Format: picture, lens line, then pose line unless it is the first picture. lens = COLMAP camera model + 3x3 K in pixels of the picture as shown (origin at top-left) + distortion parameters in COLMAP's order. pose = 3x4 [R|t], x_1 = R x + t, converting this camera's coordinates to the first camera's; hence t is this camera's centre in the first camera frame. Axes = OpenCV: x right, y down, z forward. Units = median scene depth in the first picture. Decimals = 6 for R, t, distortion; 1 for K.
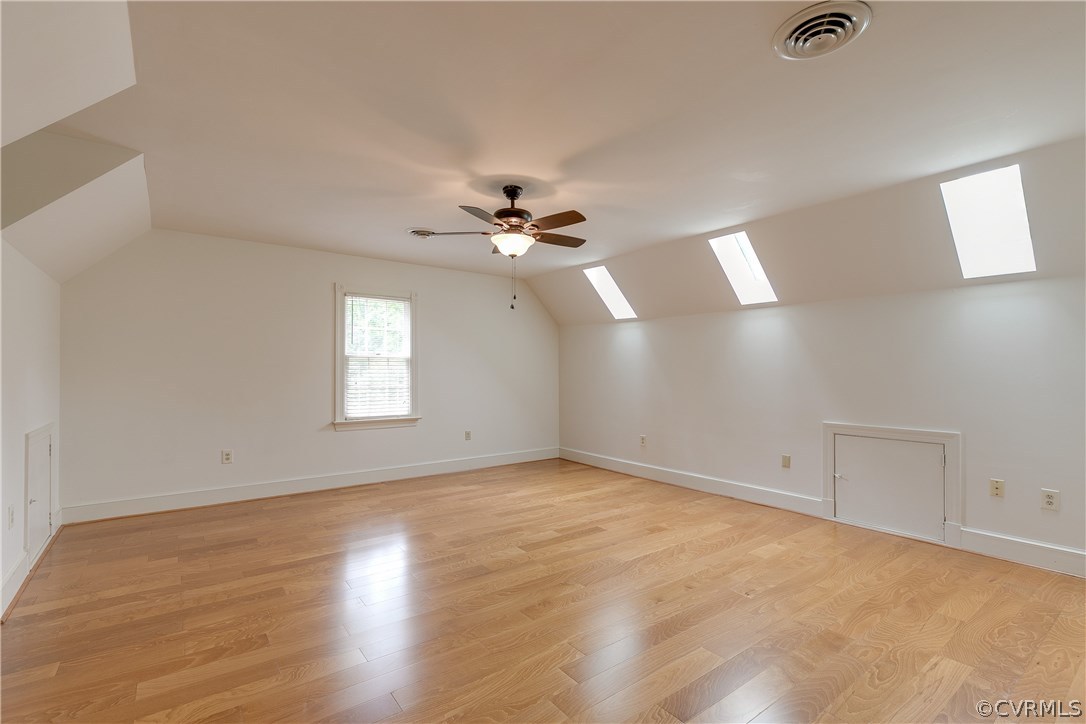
lens RADIAL K [[491.6, 0, 543.2], [0, 491.6, 367.6], [0, 0, 1]] dist [0.006597, -0.001983]
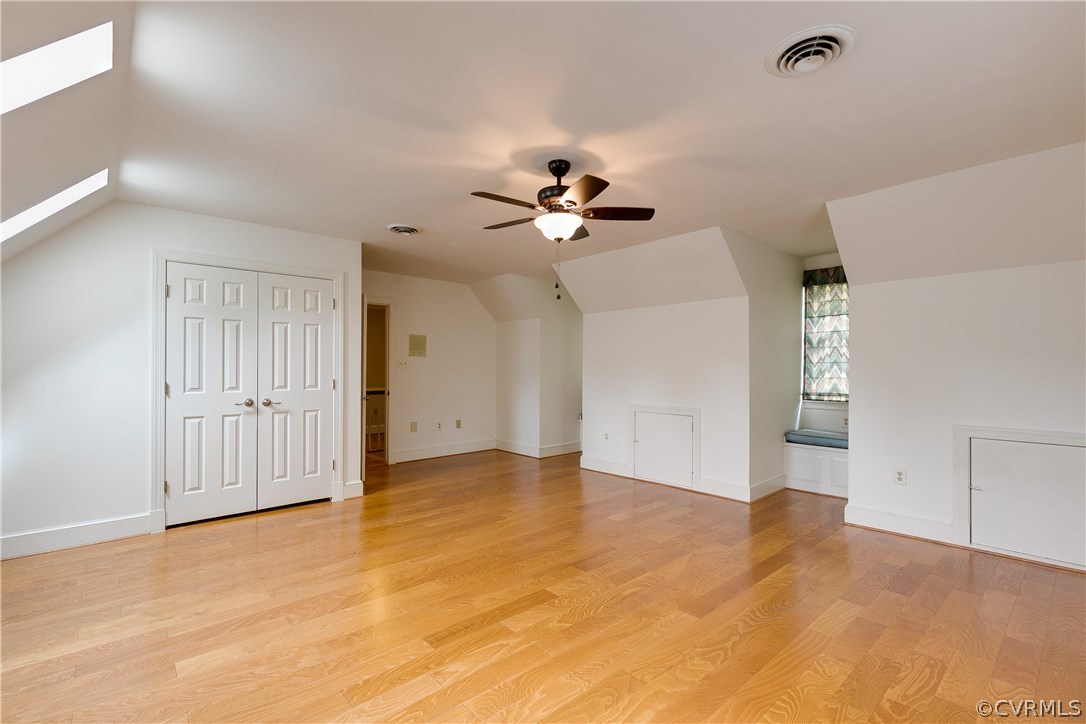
lens RADIAL K [[491.6, 0, 542.2], [0, 491.6, 364.9], [0, 0, 1]] dist [0.006597, -0.001983]
pose [[-0.996168, -0.003903, -0.087378, 0.043348], [-0.002649, 0.999892, -0.014461, 0.005571], [0.087425, -0.014174, -0.996070, 1.788446]]
